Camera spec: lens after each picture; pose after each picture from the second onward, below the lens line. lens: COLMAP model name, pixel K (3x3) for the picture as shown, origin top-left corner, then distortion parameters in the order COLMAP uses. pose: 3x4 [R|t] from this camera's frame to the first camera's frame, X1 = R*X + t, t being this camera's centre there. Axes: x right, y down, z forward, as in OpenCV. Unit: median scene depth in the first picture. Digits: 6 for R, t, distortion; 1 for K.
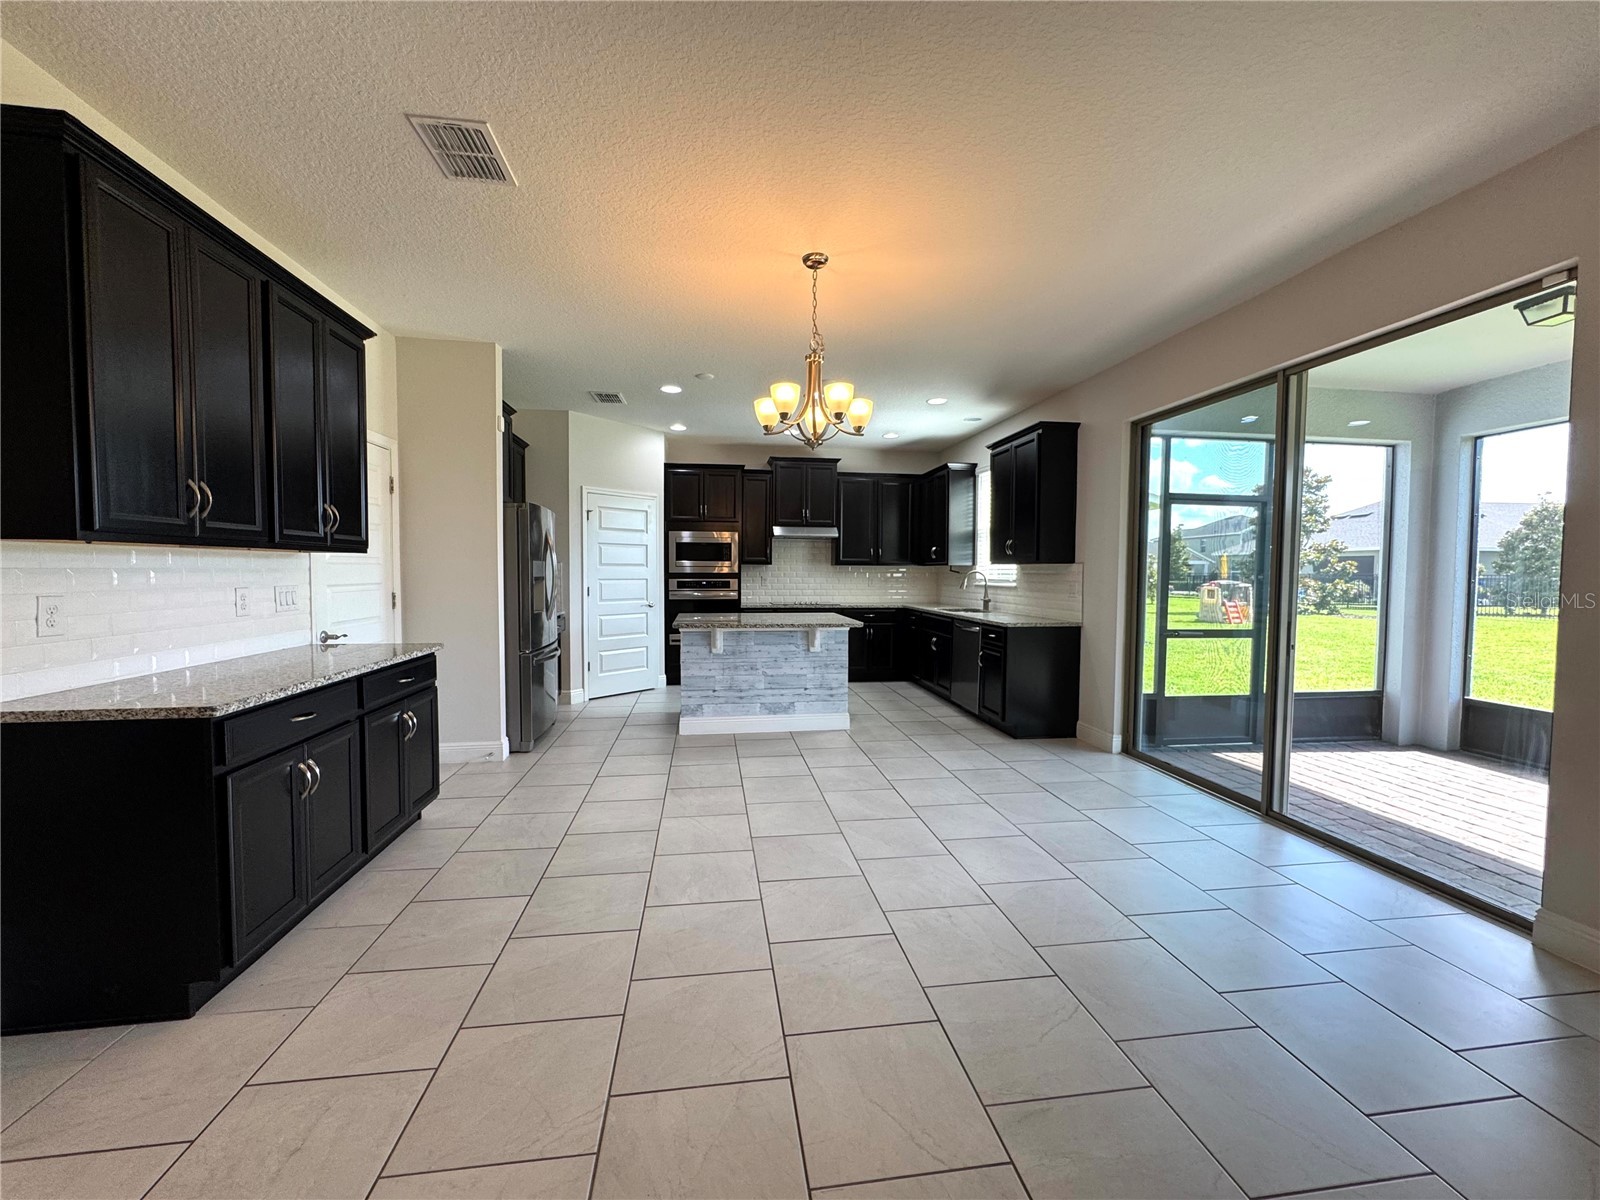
lens RADIAL K [[639.4, 0, 804.3], [0, 639.4, 597.3], [0, 0, 1]] dist [0.002613, 0.000327]
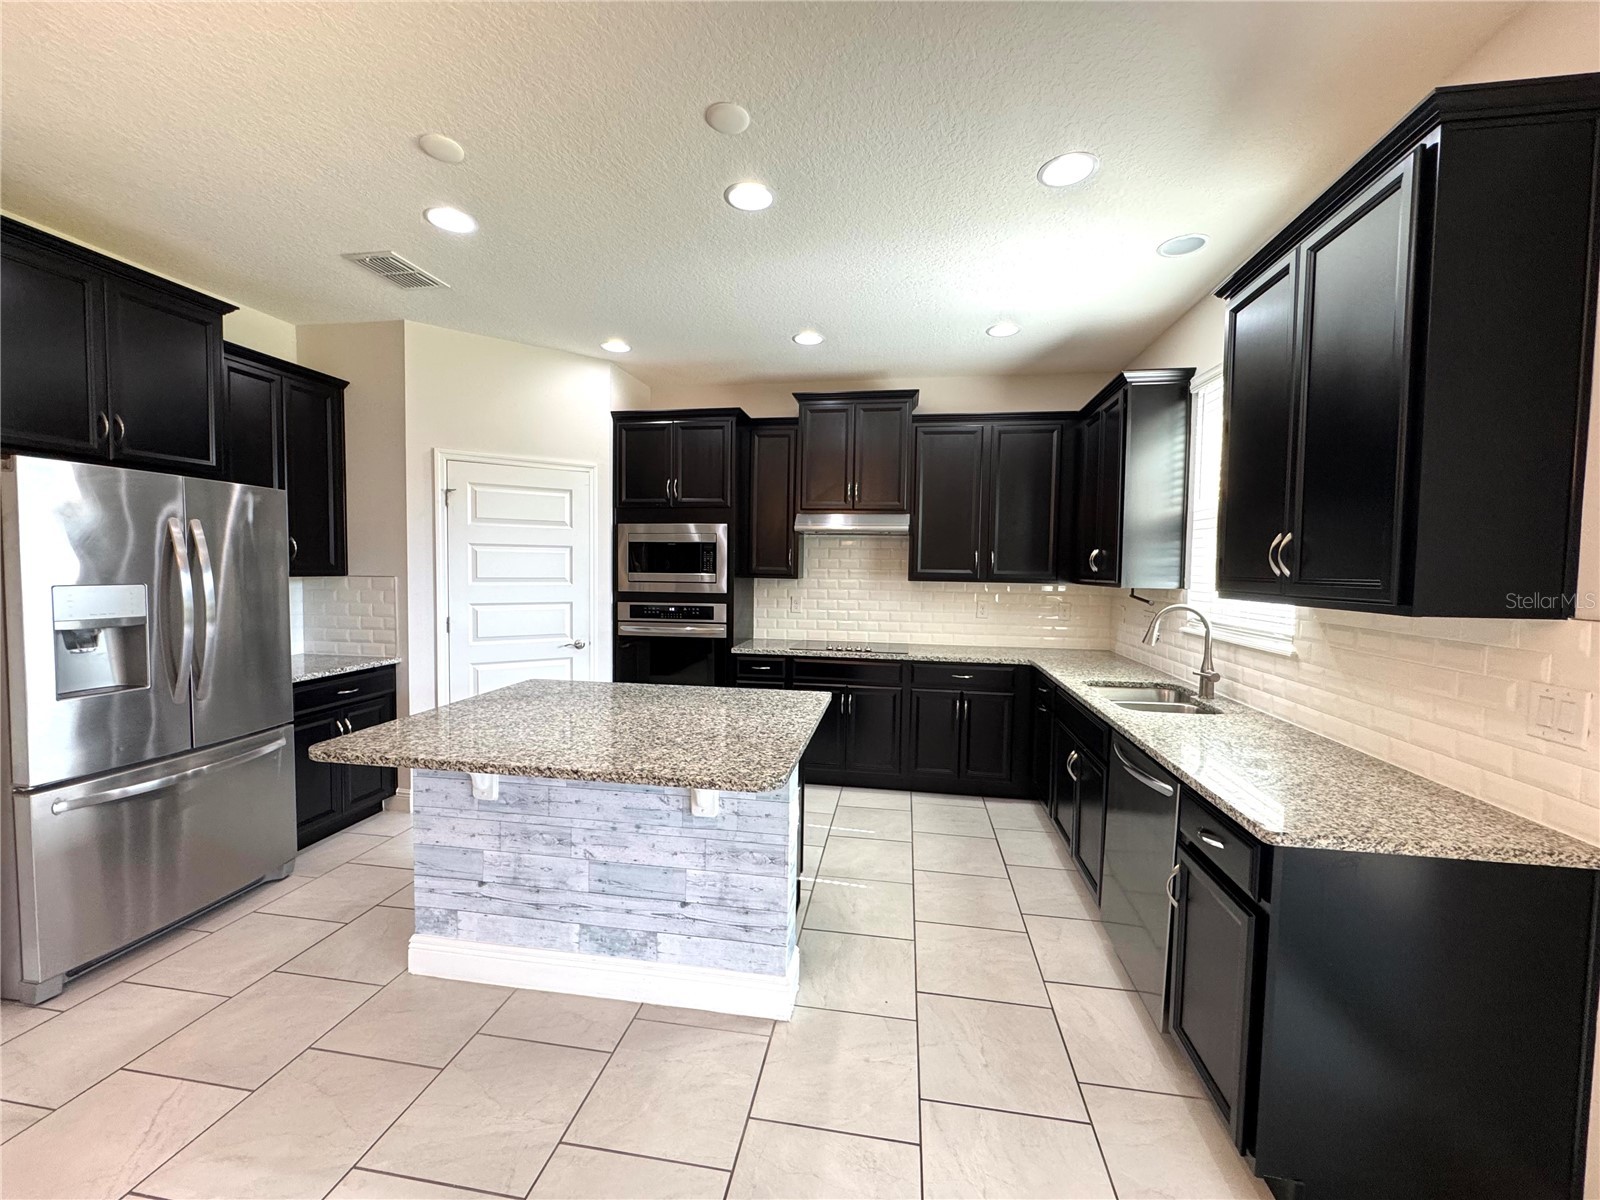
lens RADIAL K [[639.4, 0, 804.3], [0, 639.4, 597.3], [0, 0, 1]] dist [0.002613, 0.000327]
pose [[0.953723, 0.022727, -0.299826, 0.141713], [-0.021328, 0.999741, 0.007940, -0.041323], [0.299929, -0.001178, 0.953961, 0.468374]]
